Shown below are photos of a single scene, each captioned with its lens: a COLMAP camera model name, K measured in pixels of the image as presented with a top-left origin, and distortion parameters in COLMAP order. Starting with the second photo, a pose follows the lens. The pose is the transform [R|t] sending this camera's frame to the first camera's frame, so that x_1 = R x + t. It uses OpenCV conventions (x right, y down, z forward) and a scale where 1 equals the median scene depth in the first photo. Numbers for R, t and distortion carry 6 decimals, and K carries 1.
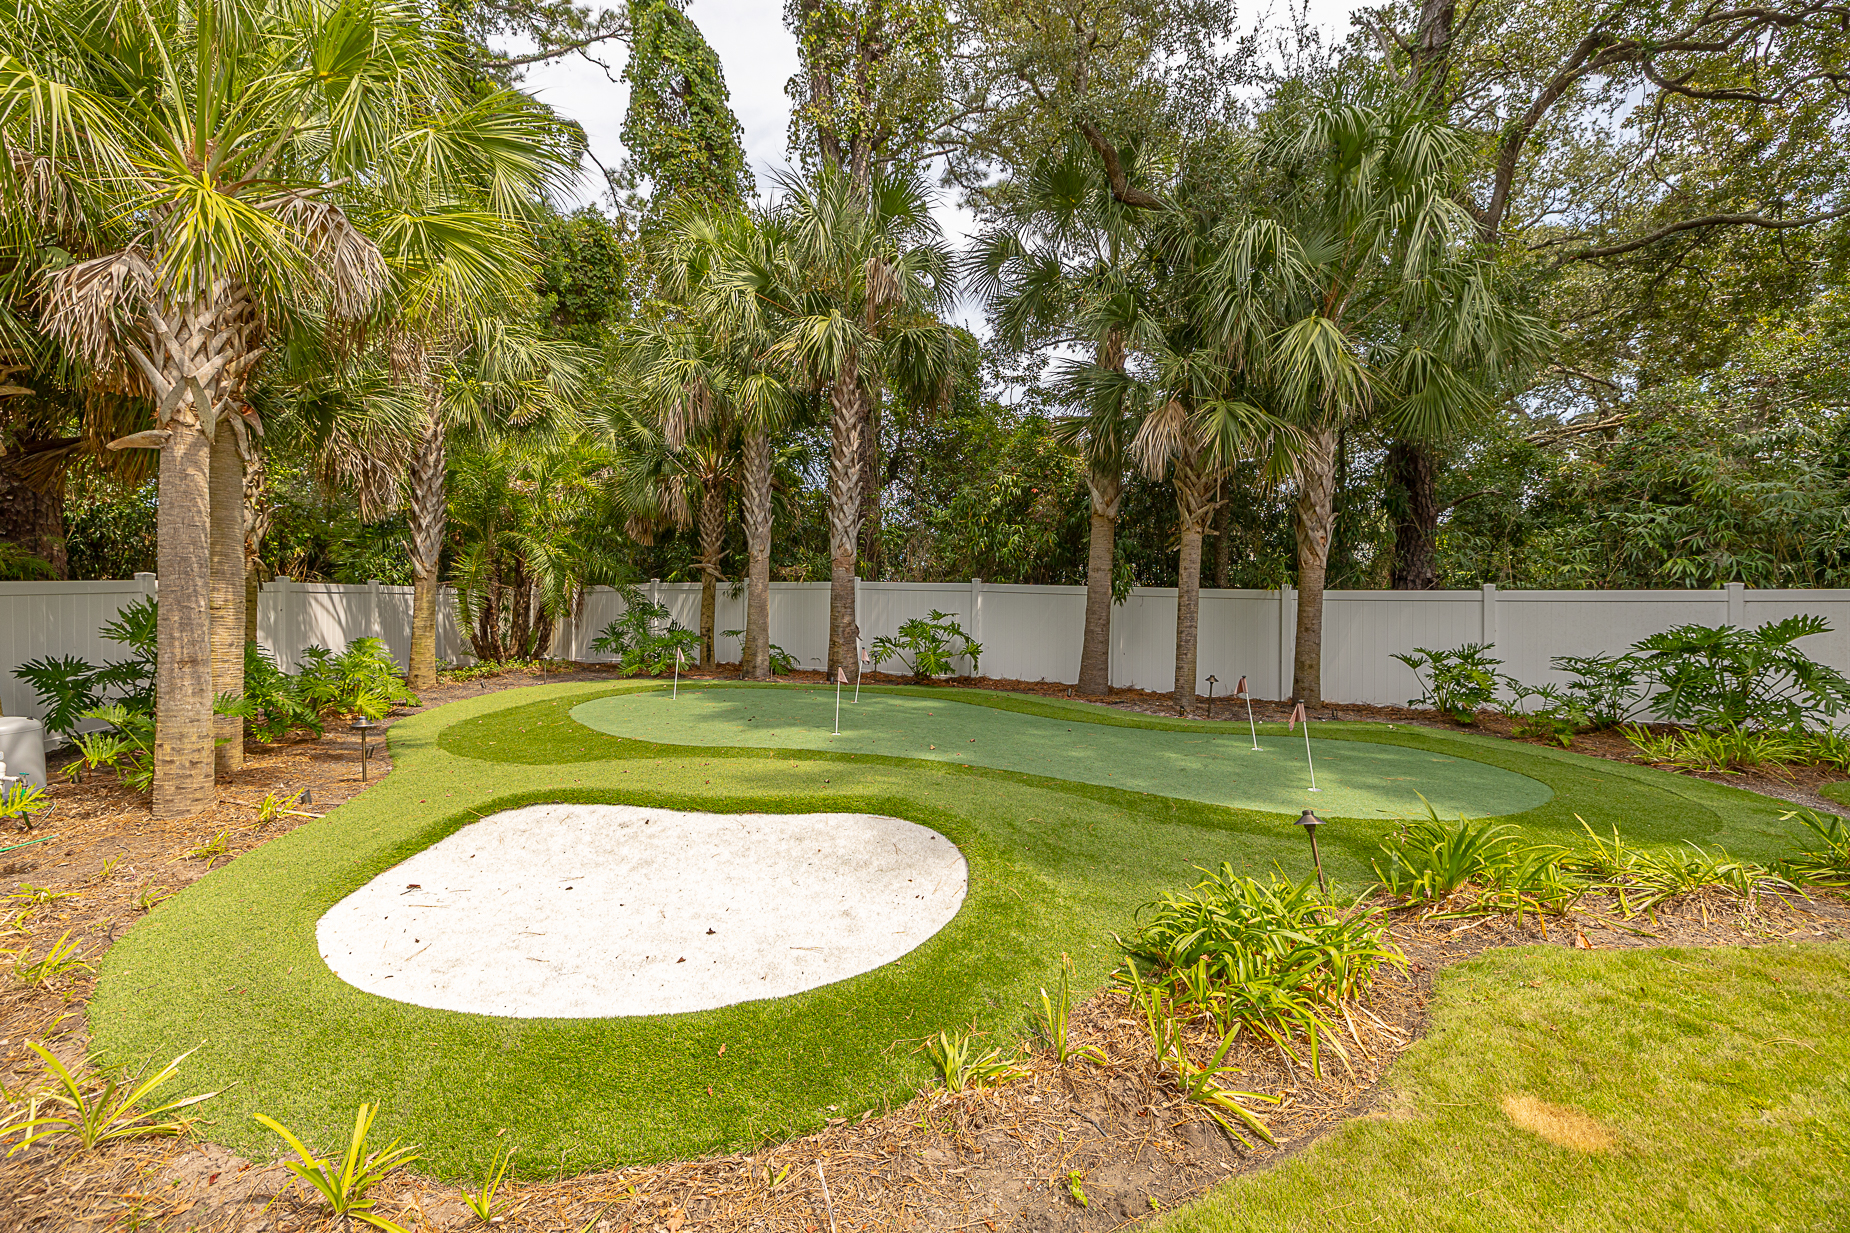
lens RADIAL K [[790.4, 0, 920.6], [0, 790.4, 602.3], [0, 0, 1]] dist [-0.001191, -0.000042]
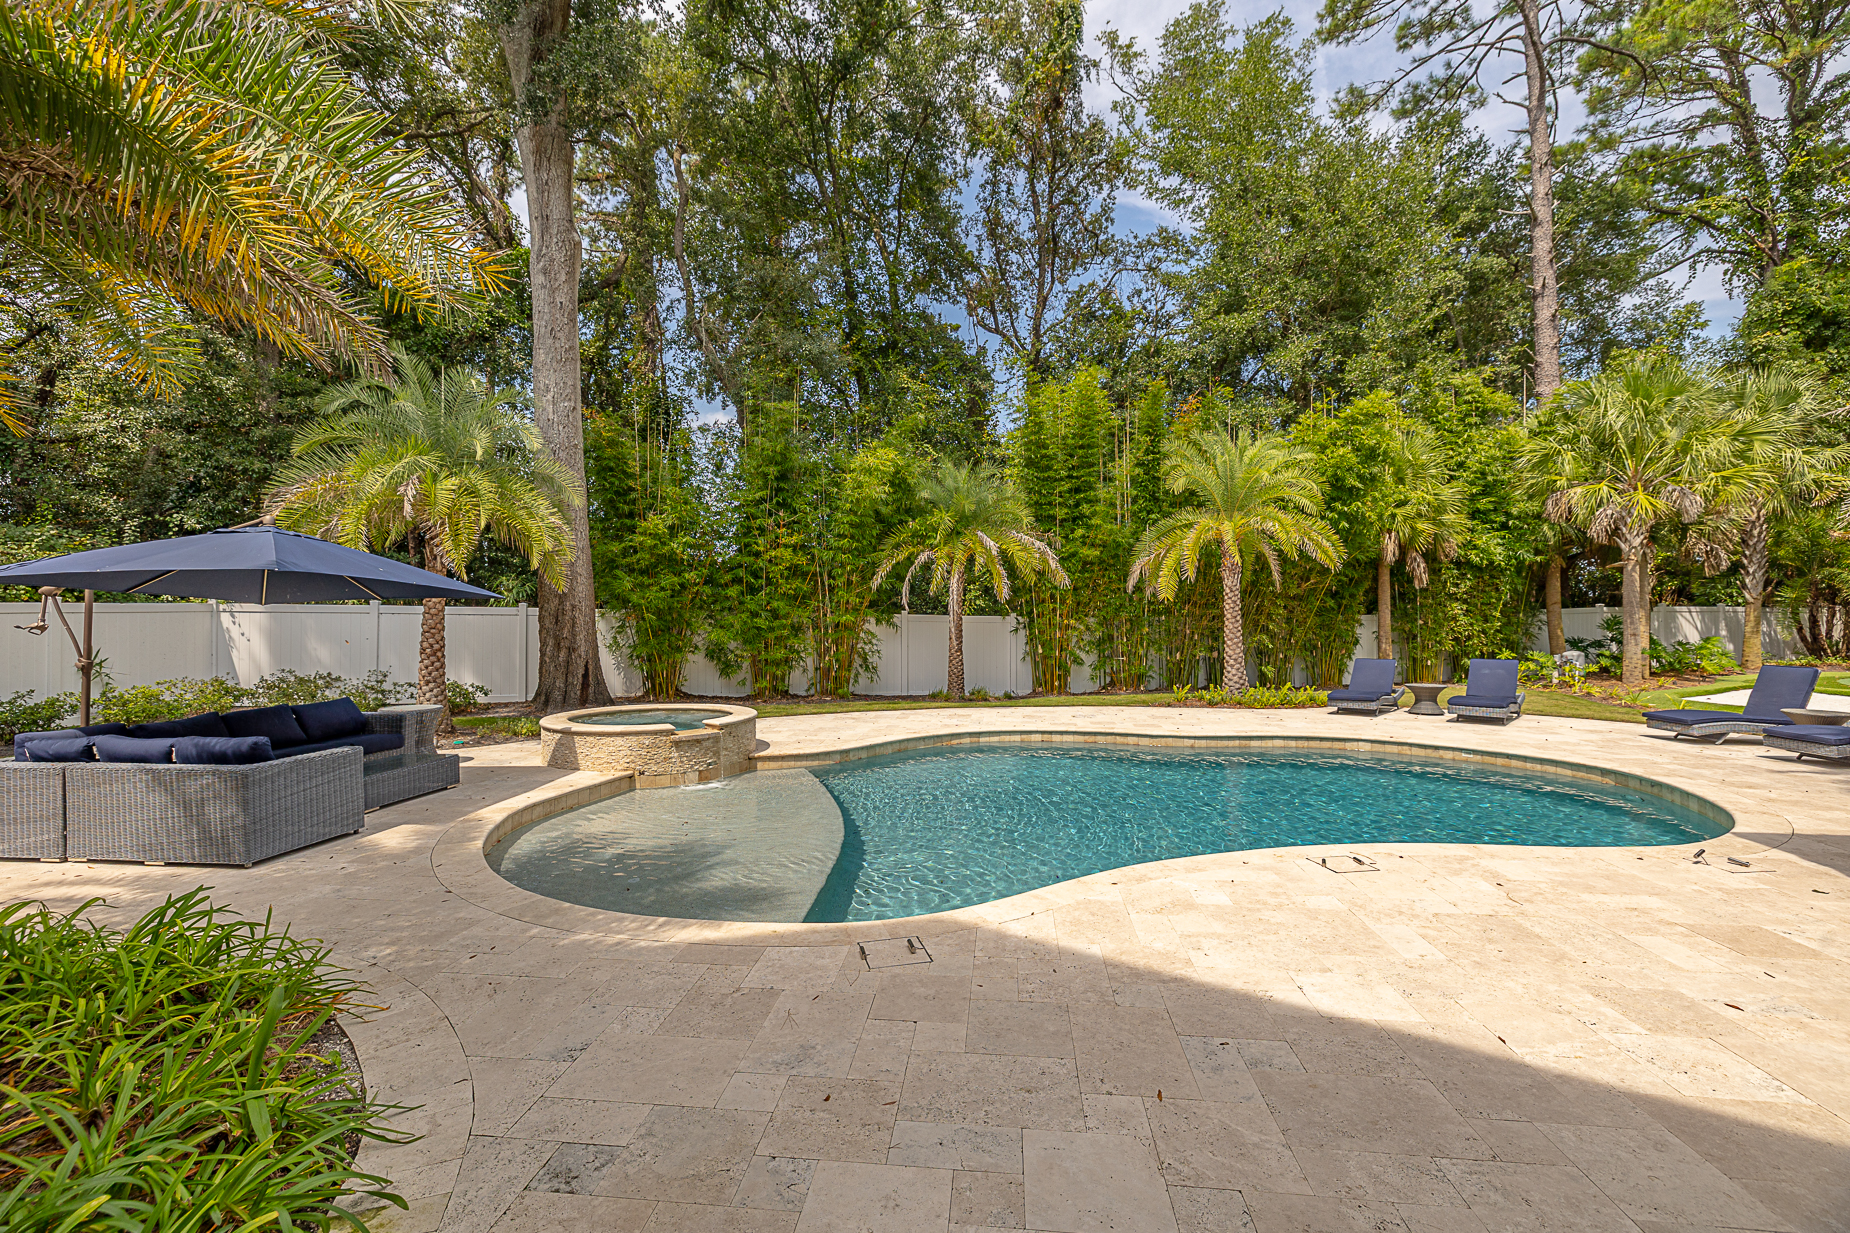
lens RADIAL K [[790.4, 0, 920.6], [0, 790.4, 602.3], [0, 0, 1]] dist [-0.001191, -0.000042]
pose [[0.142920, -0.017637, -0.989577, 0.796165], [-0.004678, 0.999818, -0.018495, 0.008036], [0.989723, 0.007272, 0.142811, -1.010638]]
